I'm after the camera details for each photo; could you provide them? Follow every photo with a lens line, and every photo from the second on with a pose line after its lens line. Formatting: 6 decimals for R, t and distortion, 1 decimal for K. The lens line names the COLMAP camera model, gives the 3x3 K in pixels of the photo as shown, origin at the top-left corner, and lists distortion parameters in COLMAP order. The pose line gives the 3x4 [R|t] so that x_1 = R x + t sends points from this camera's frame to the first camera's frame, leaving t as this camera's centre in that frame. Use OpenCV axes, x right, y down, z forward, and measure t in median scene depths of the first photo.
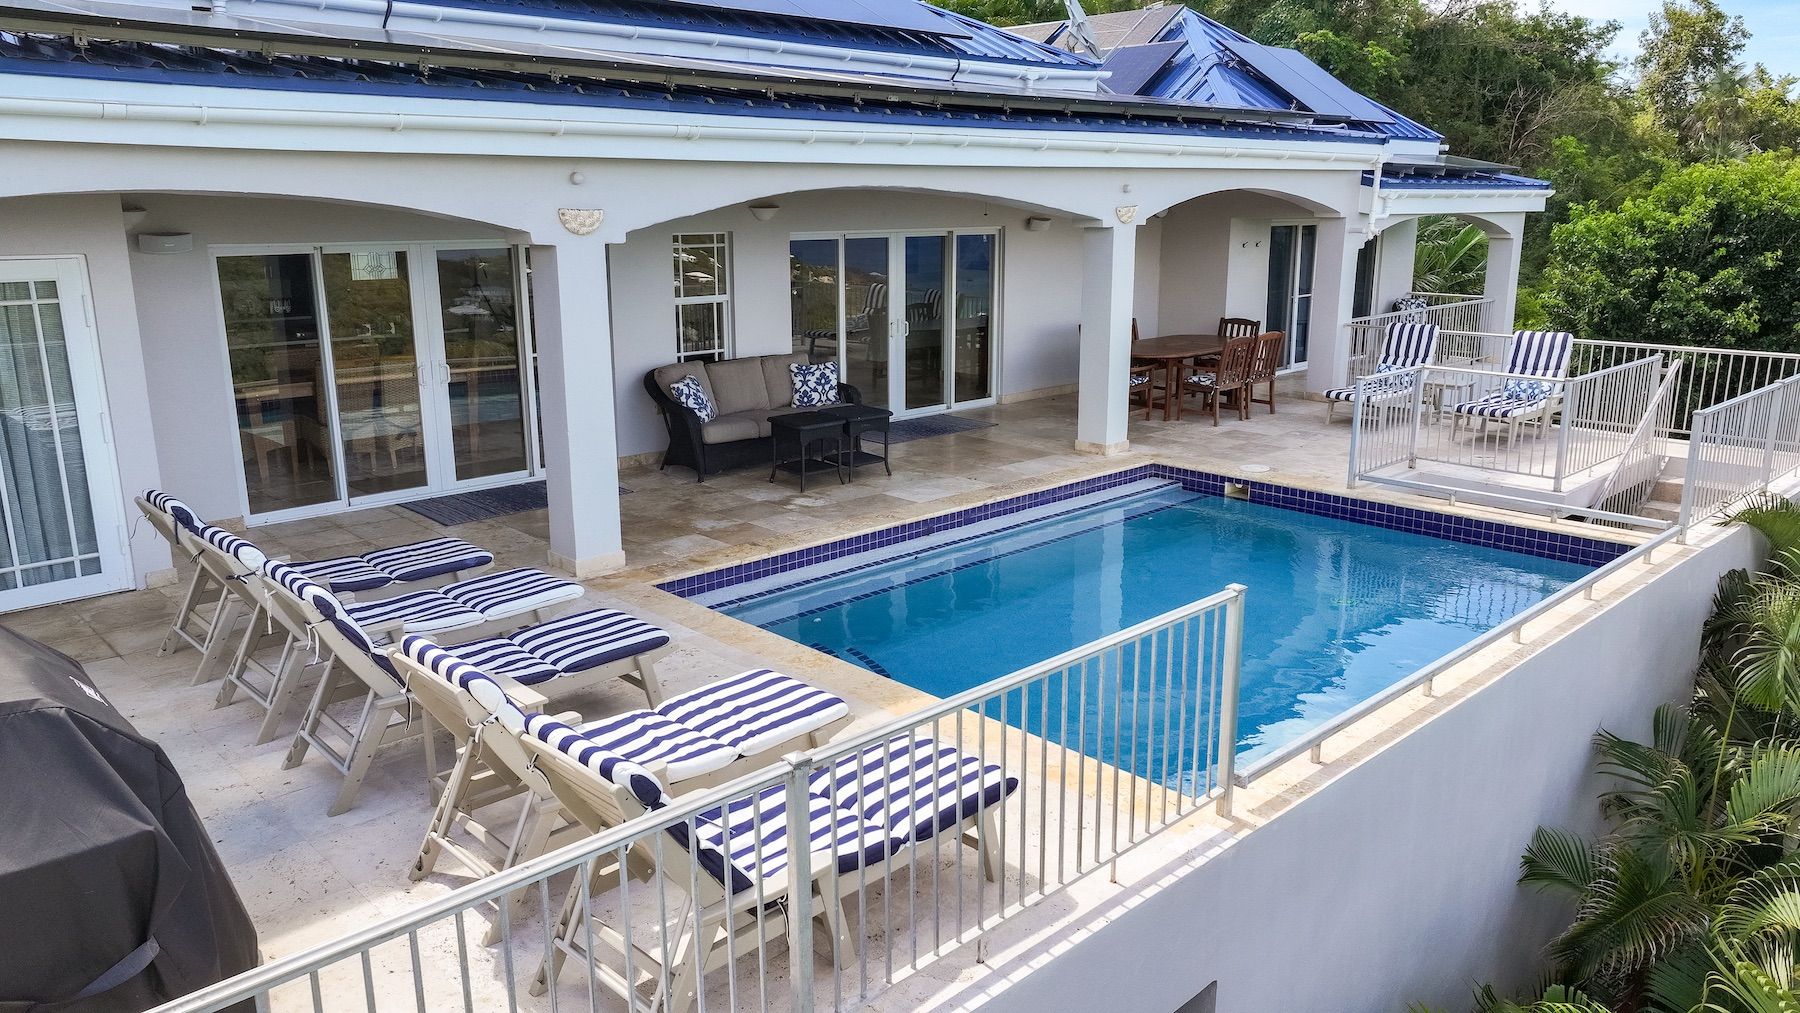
lens RADIAL K [[1273.6, 0, 910.4], [0, 1273.6, 499.8], [0, 0, 1]] dist [0.004917, 0.003026]
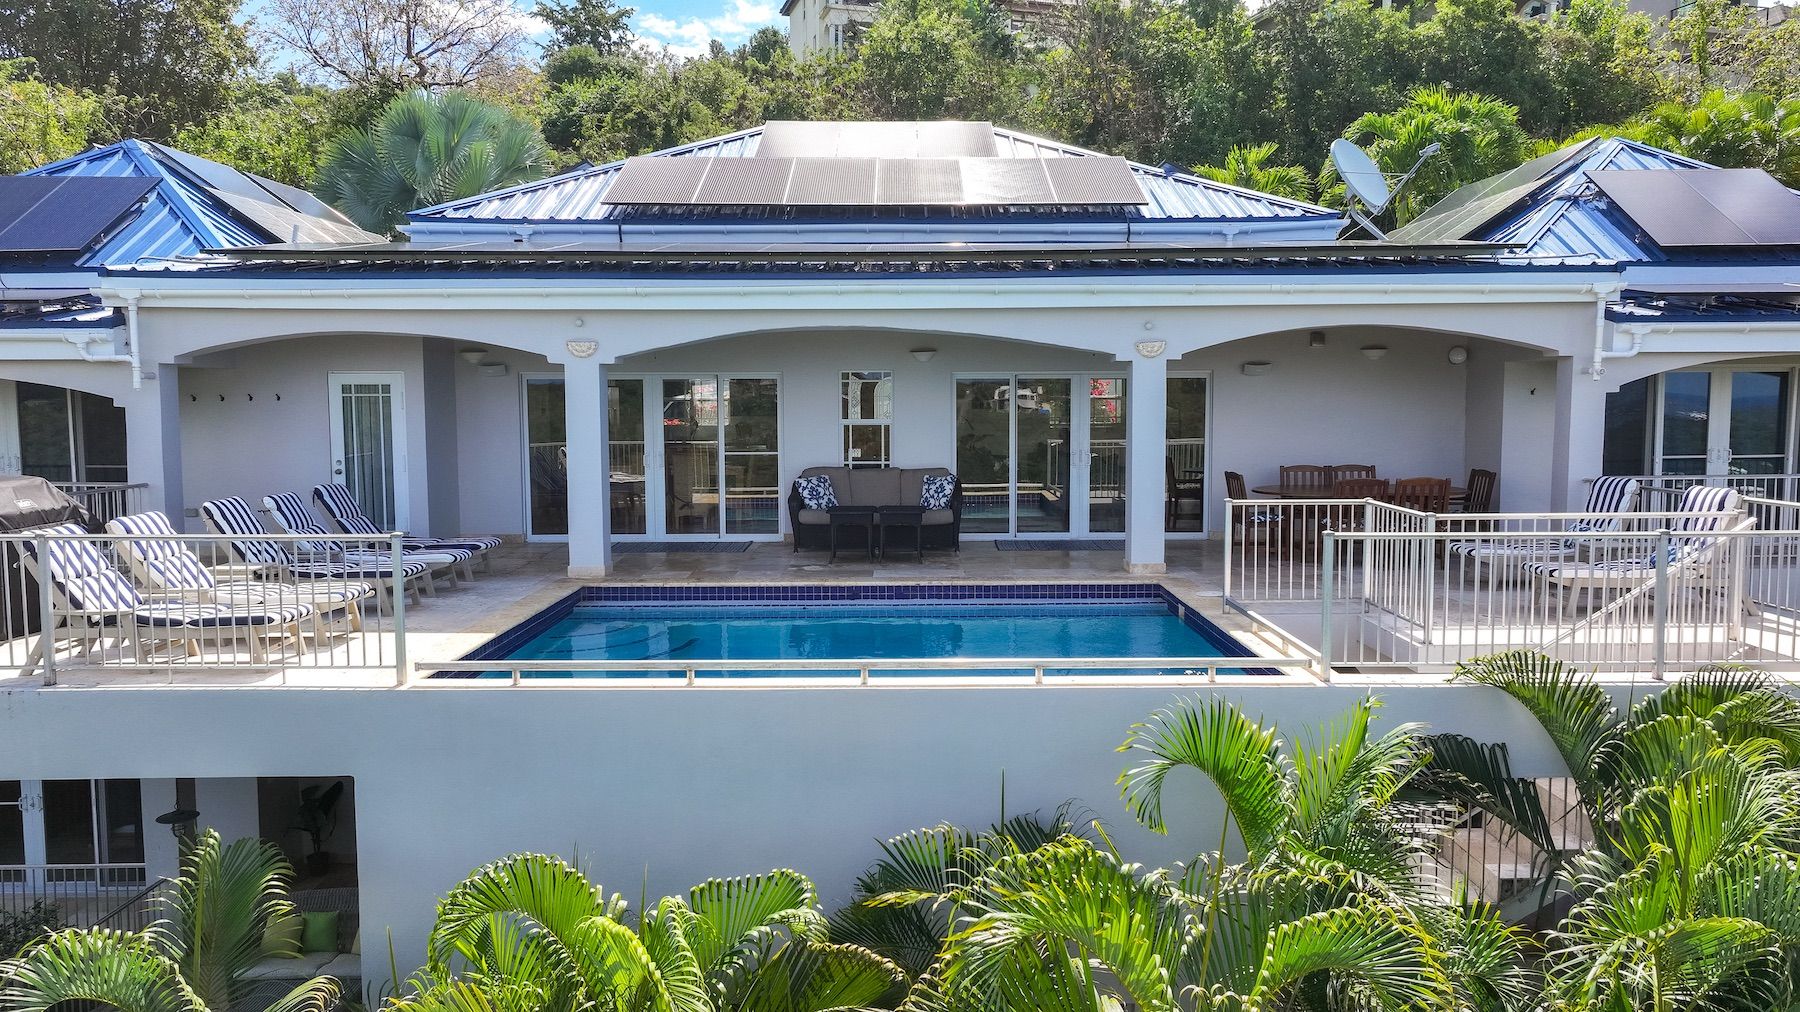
lens RADIAL K [[1273.6, 0, 910.4], [0, 1273.6, 499.3], [0, 0, 1]] dist [0.004917, 0.003026]
pose [[0.716574, 0.054265, -0.695397, 0.758333], [-0.158536, 0.983547, -0.086614, 0.025294], [0.679255, 0.172311, 0.713387, 0.115581]]
